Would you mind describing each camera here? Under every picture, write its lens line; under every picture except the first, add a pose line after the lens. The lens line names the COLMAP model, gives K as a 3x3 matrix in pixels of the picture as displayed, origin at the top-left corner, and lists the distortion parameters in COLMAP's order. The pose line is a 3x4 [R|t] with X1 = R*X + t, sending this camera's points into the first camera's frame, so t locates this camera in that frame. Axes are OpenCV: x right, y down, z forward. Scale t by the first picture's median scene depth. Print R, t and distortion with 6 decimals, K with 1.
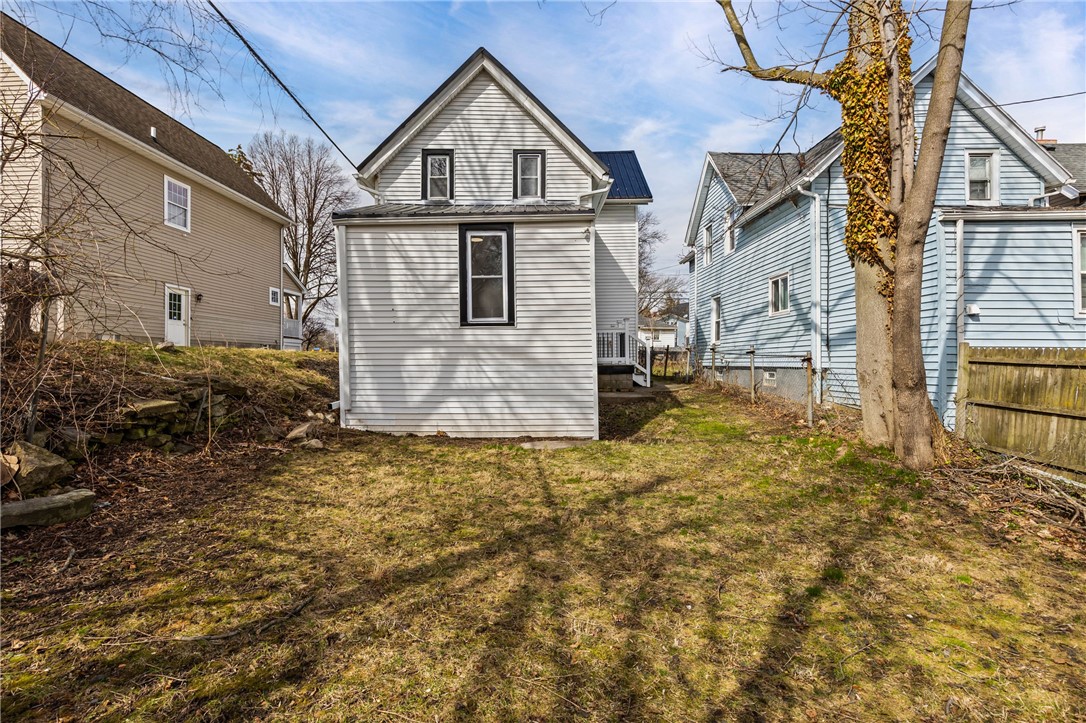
lens RADIAL K [[507.3, 0, 543.0], [0, 507.3, 361.5], [0, 0, 1]] dist [0.004939, -0.000063]
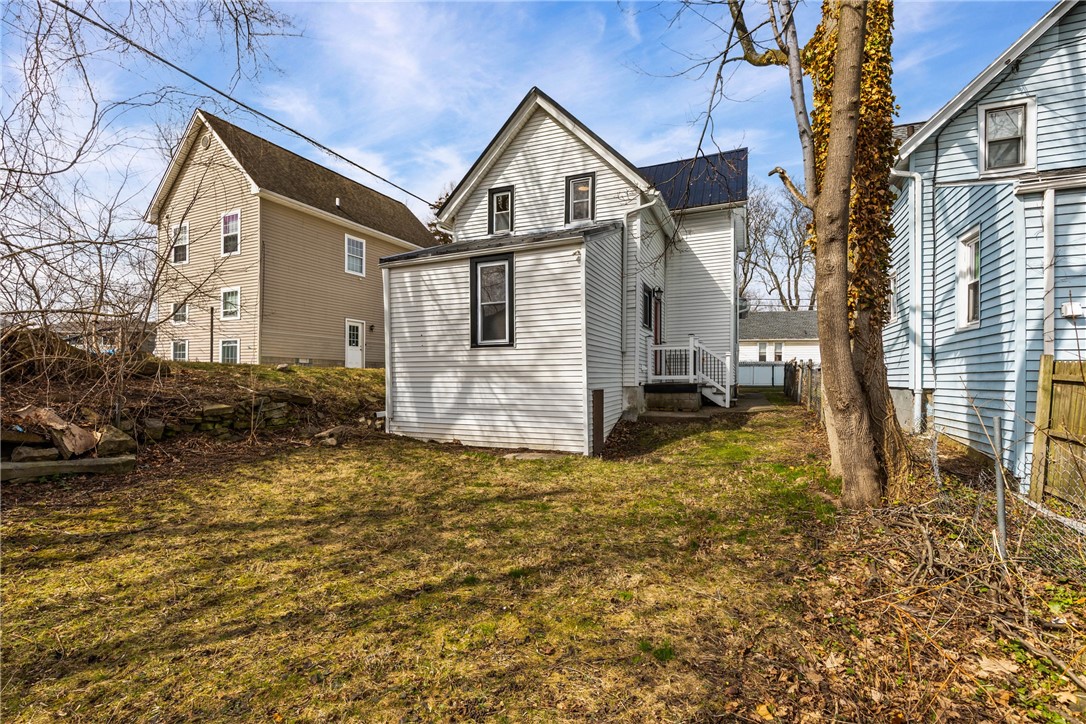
lens RADIAL K [[514.8, 0, 528.1], [0, 514.8, 378.4], [0, 0, 1]] dist [0.005870, -0.000576]
pose [[0.914178, 0.001376, -0.405310, 0.412802], [-0.002756, 0.999992, -0.002822, 0.001621], [0.405303, 0.003697, 0.914175, -0.000107]]
